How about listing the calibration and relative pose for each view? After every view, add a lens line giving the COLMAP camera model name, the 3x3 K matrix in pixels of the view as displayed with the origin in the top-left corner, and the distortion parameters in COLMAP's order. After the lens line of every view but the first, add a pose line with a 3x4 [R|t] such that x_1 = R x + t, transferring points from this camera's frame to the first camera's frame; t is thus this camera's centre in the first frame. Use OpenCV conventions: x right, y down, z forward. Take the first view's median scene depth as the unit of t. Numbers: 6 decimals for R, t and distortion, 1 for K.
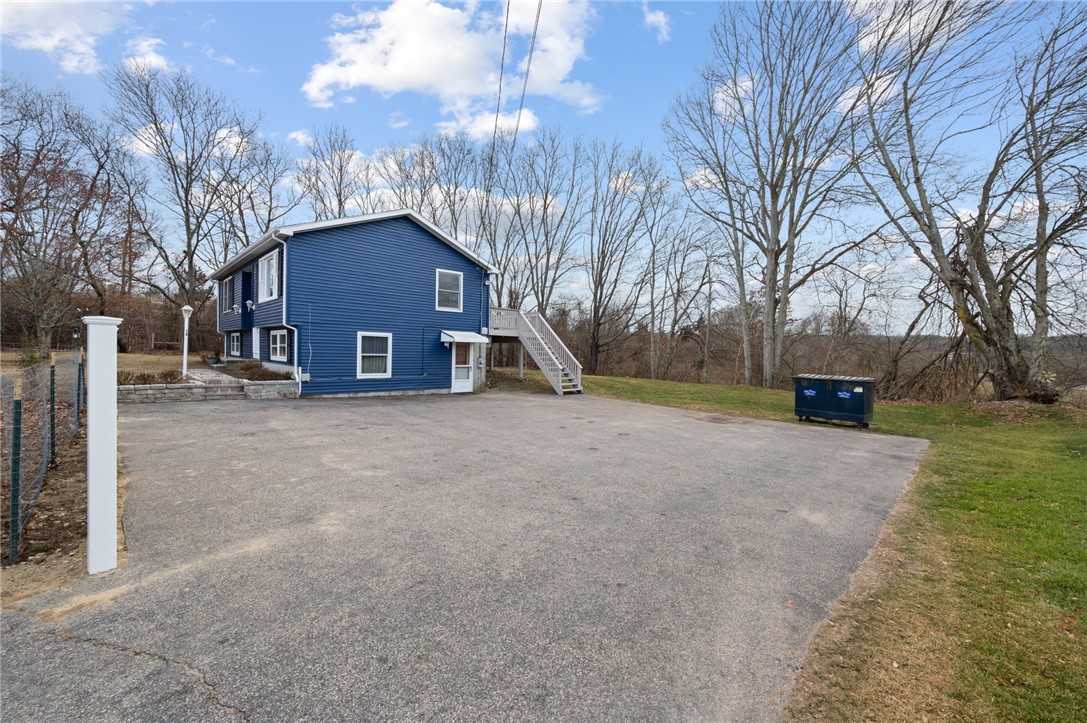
lens RADIAL K [[434.8, 0, 534.1], [0, 434.8, 365.8], [0, 0, 1]] dist [-0.001780, -0.000186]
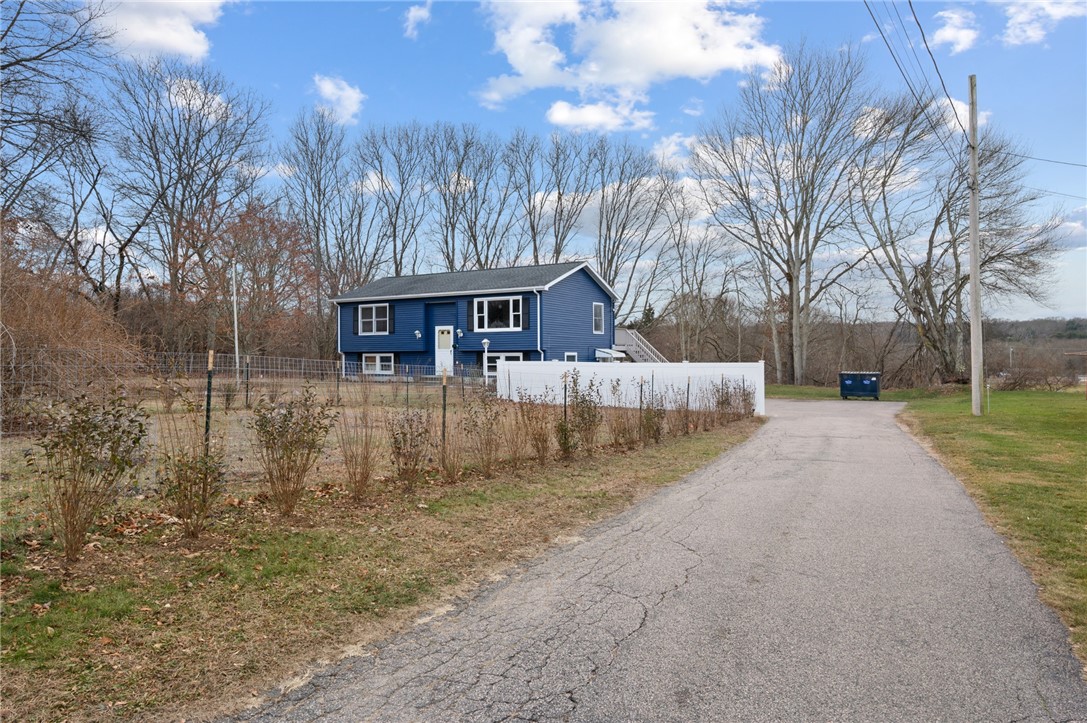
lens RADIAL K [[691.1, 0, 550.2], [0, 691.1, 358.0], [0, 0, 1]] dist [-0.005339, 0.000813]
pose [[0.963260, -0.029424, 0.266952, -0.887009], [0.037211, 0.999015, -0.024154, -0.008130], [-0.265979, 0.033200, 0.963407, -0.953167]]
